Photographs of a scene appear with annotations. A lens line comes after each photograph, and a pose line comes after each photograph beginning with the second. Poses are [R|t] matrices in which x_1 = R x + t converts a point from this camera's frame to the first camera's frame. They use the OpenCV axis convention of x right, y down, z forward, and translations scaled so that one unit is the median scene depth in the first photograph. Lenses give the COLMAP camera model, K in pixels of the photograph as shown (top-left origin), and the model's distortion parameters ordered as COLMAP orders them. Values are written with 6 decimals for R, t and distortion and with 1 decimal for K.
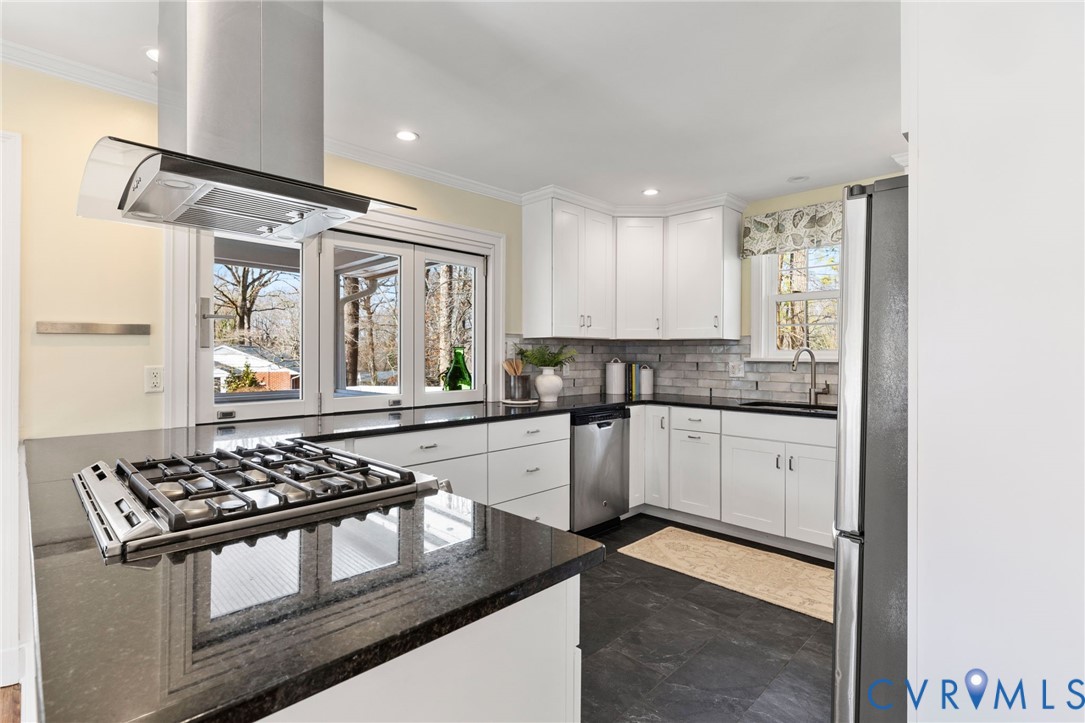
lens RADIAL K [[518.5, 0, 542.5], [0, 518.5, 361.5], [0, 0, 1]] dist [0.000968, 0.000051]
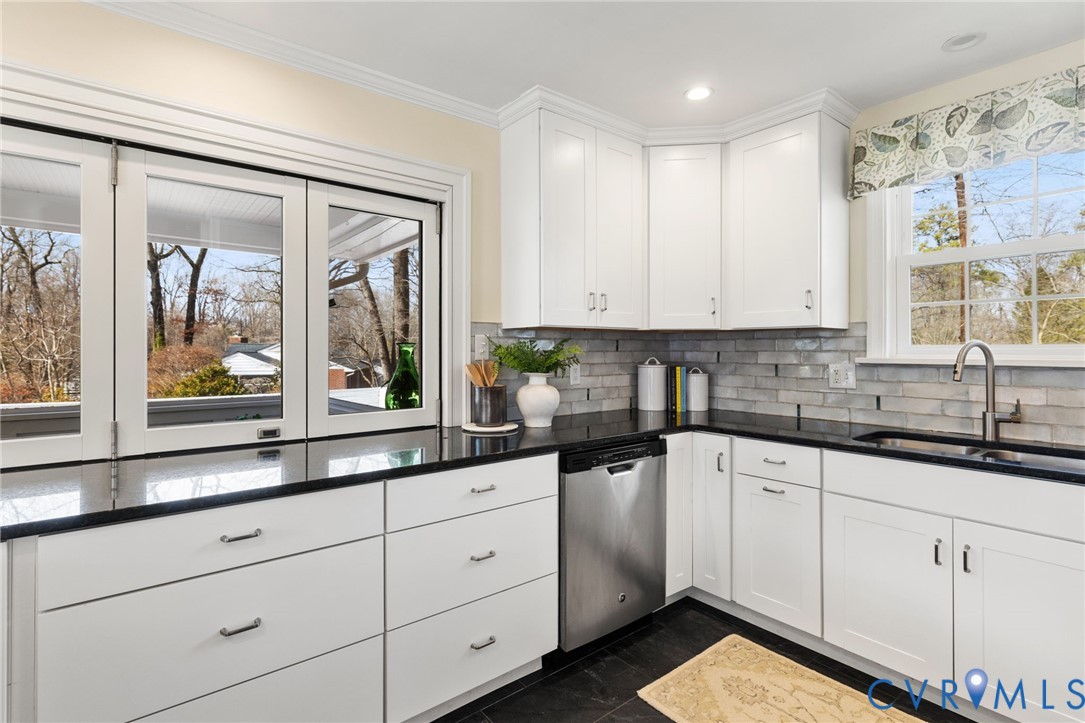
lens RADIAL K [[525.4, 0, 545.2], [0, 525.4, 352.6], [0, 0, 1]] dist [0.001217, 0.000434]
pose [[0.993548, -0.003175, -0.113370, 0.094235], [0.002097, 0.999951, -0.009628, -0.008296], [0.113395, 0.009328, 0.993506, 0.345524]]
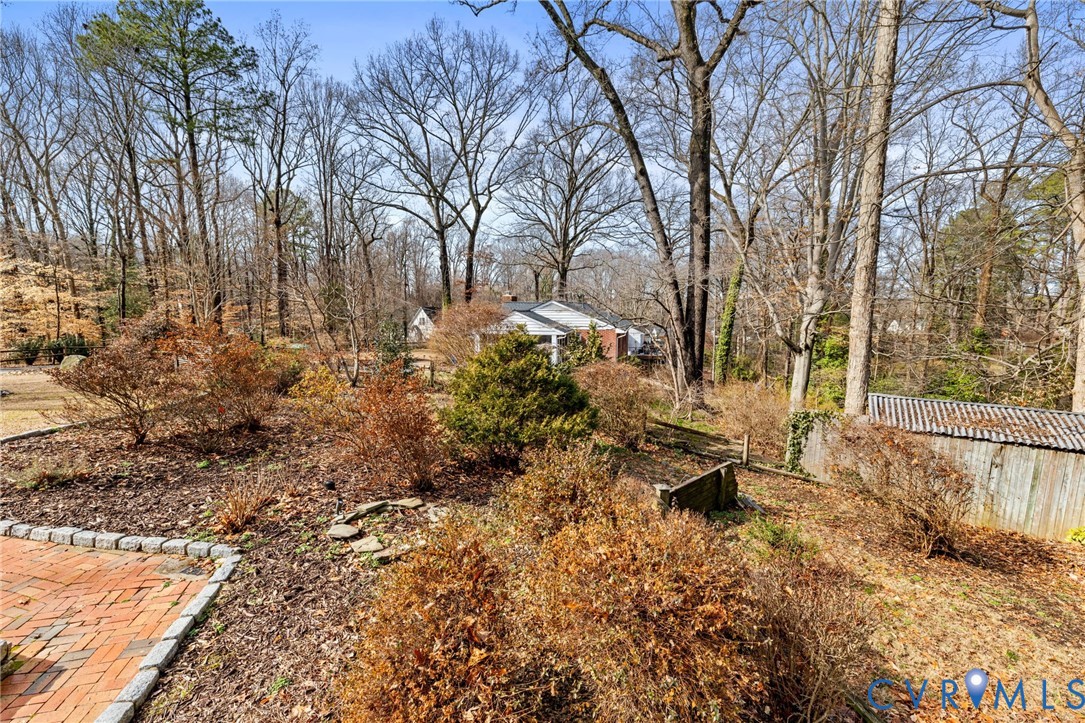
lens RADIAL K [[476.5, 0, 529.8], [0, 476.5, 363.1], [0, 0, 1]] dist [0.001122, 0.000426]
pose [[0.839063, 0.057350, -0.541002, -1.442396], [-0.003421, 0.994965, 0.100167, -0.041849], [0.544023, -0.082196, 0.835035, 2.001402]]
